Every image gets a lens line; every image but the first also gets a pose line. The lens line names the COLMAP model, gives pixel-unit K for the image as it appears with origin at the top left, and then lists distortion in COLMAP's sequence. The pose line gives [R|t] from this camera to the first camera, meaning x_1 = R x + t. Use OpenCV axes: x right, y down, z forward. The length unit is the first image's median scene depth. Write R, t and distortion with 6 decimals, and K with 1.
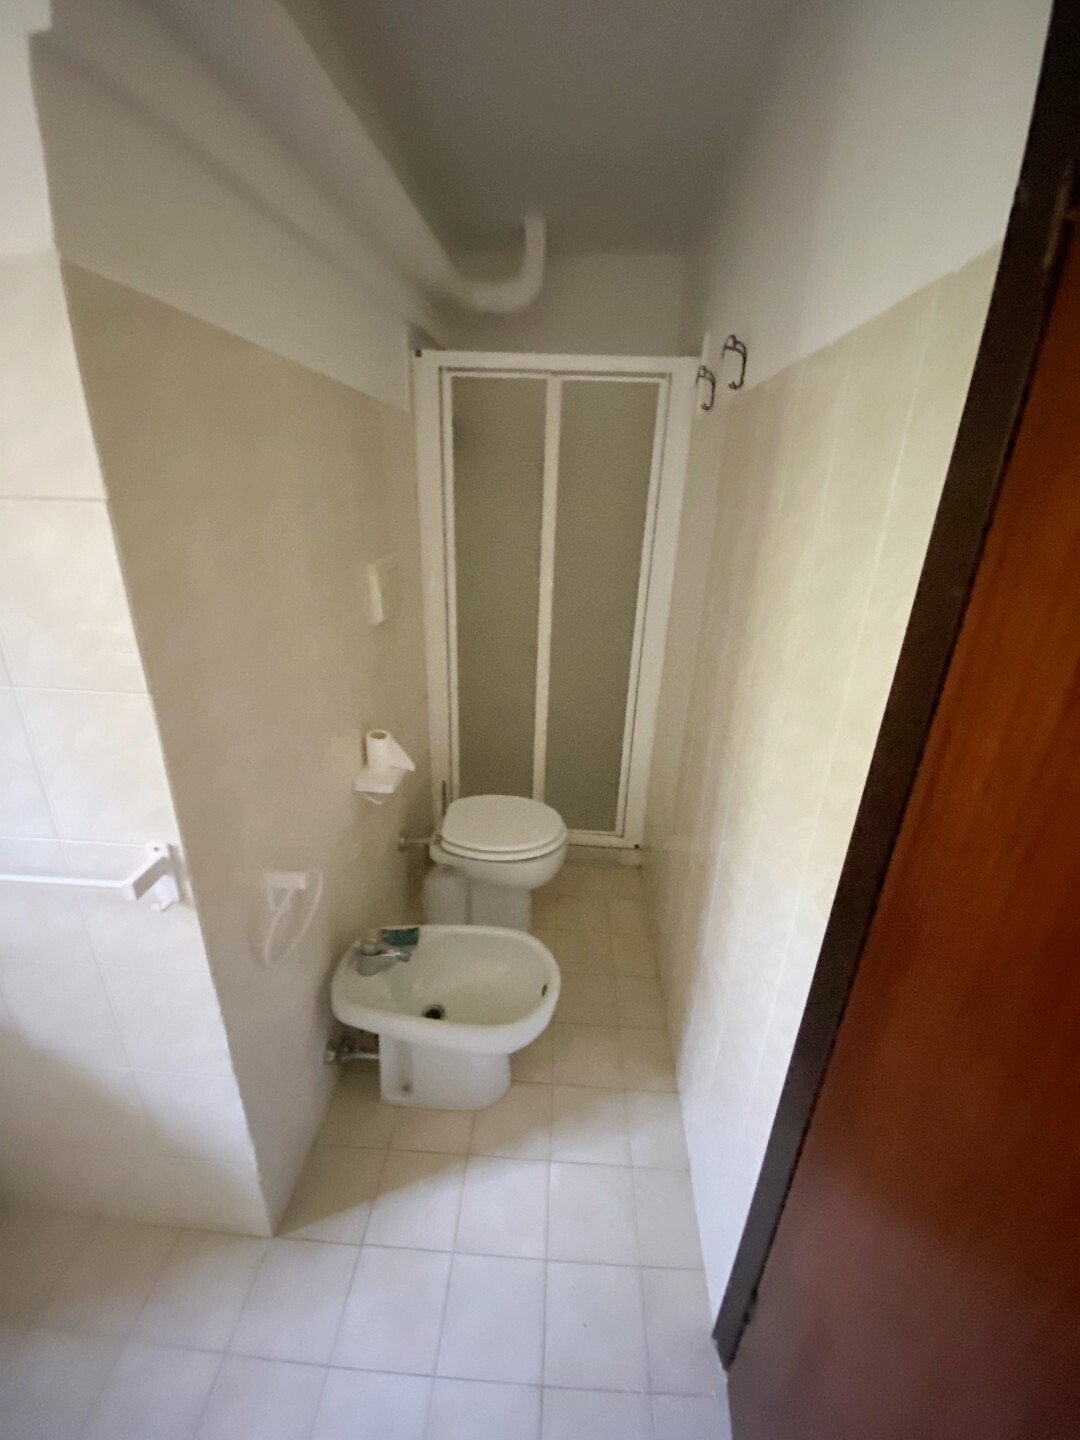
lens RADIAL K [[585.7, 0, 533.0], [0, 585.7, 725.4], [0, 0, 1]] dist [0.029131, -0.021762]
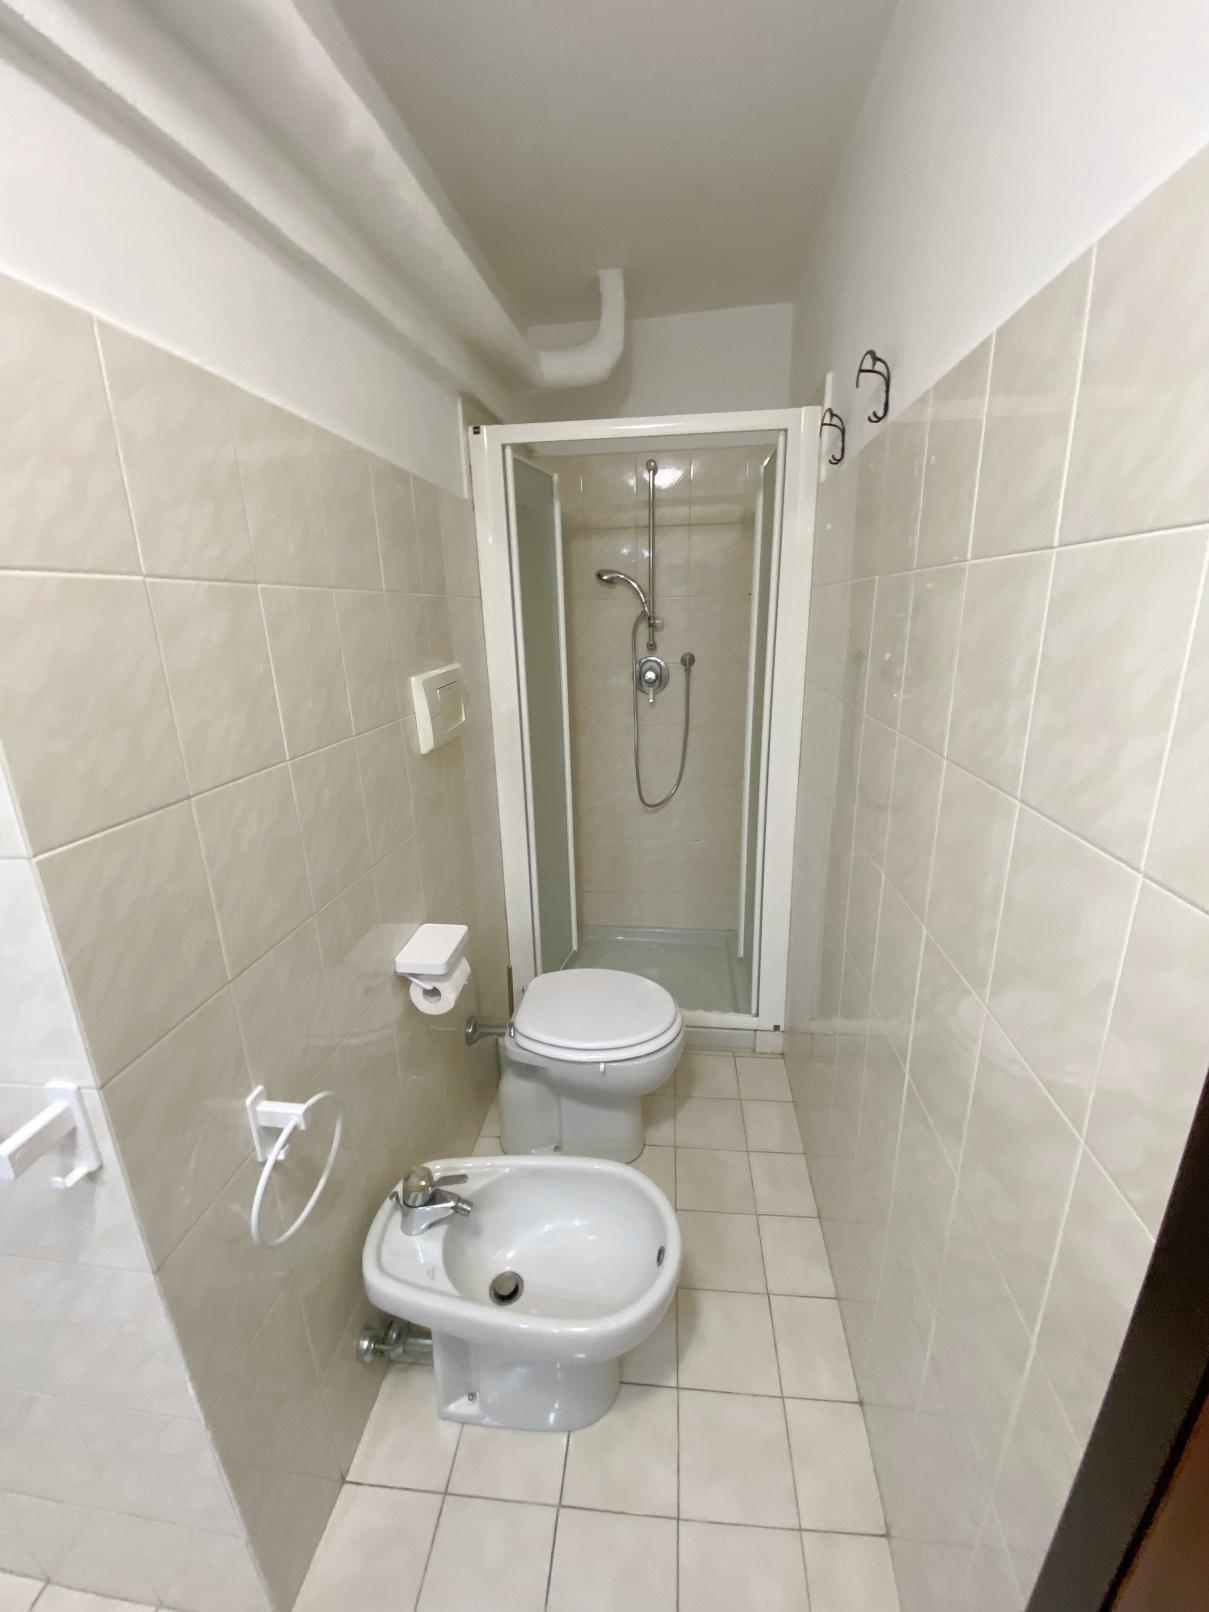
lens RADIAL K [[655.7, 0, 596.7], [0, 655.7, 812.0], [0, 0, 1]] dist [0.029131, -0.021762]
pose [[0.996918, -0.041709, -0.066444, 0.015136], [0.035737, 0.995420, -0.088671, -0.006992], [0.069838, 0.086023, 0.993842, 0.141003]]
